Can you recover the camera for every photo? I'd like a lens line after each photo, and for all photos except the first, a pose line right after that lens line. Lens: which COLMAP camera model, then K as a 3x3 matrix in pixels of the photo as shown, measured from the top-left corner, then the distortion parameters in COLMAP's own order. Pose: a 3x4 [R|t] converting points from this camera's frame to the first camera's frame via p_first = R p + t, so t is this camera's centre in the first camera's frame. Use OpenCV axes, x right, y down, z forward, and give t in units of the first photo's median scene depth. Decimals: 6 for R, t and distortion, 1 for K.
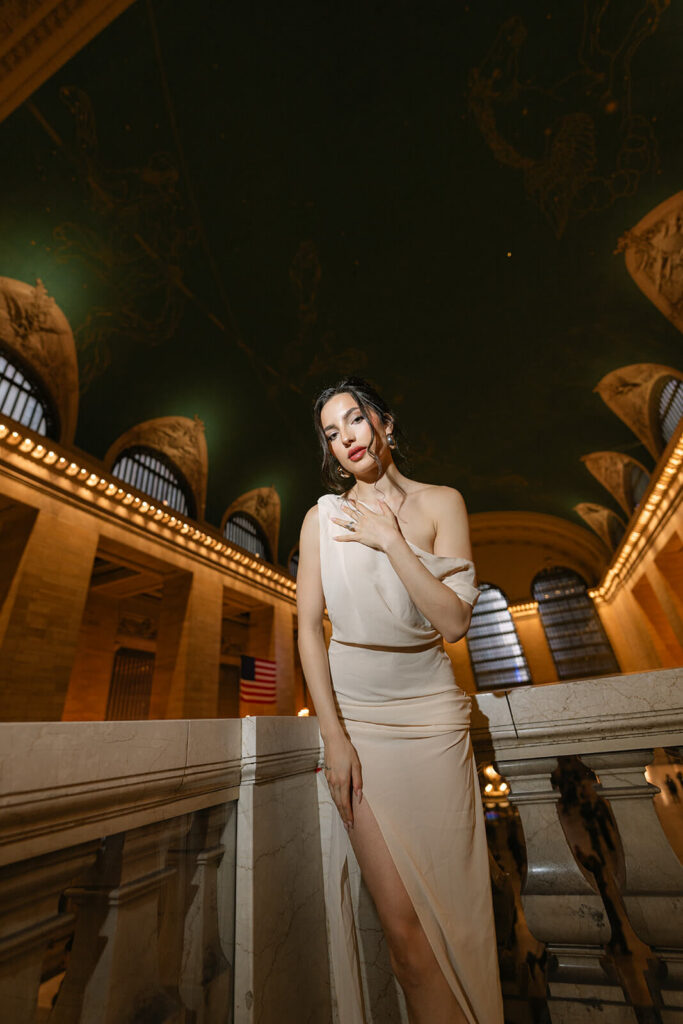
lens RADIAL K [[412.9, 0, 341.5], [0, 412.9, 512.0], [0, 0, 1]] dist [-0.000264, -0.000076]
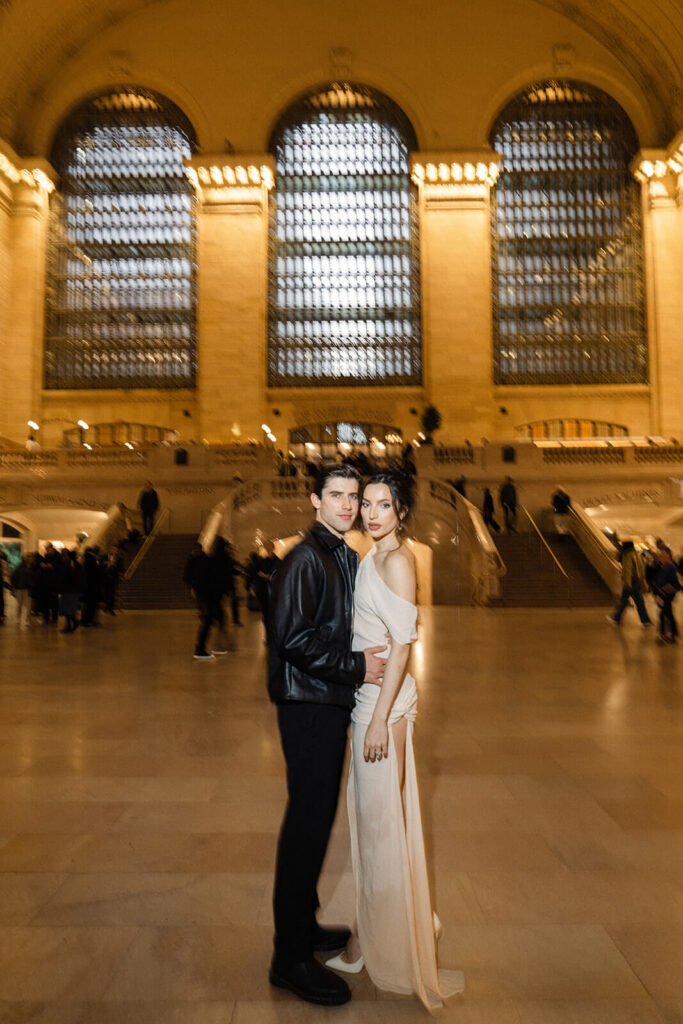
lens RADIAL K [[503.6, 0, 341.5], [0, 503.6, 512.0], [0, 0, 1]] dist [-0.000665, -0.000074]
pose [[0.920511, 0.095013, 0.378989, 0.398353], [-0.252704, 0.884567, 0.392023, 0.582702], [-0.297994, -0.456633, 0.838263, 0.985017]]
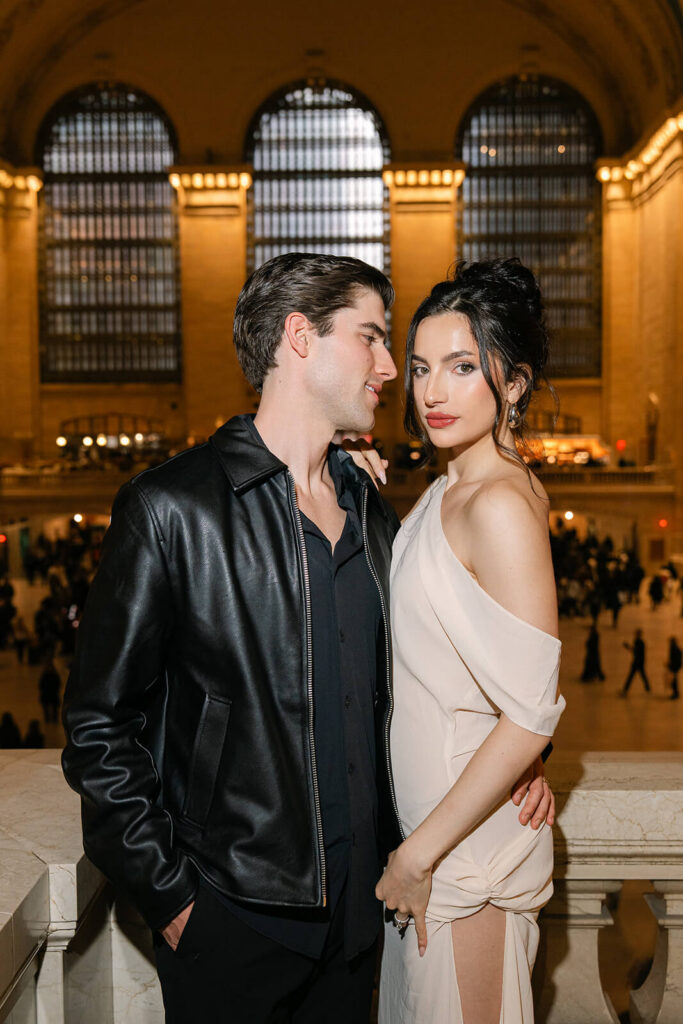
lens RADIAL K [[1326.6, 0, 341.5], [0, 1326.6, 512.0], [0, 0, 1]] dist [0.011482, 0.011028]
pose [[0.923410, 0.059747, 0.379137, -0.054242], [-0.250602, 0.842044, 0.477661, -0.083187], [-0.290711, -0.536090, 0.792524, -0.030895]]
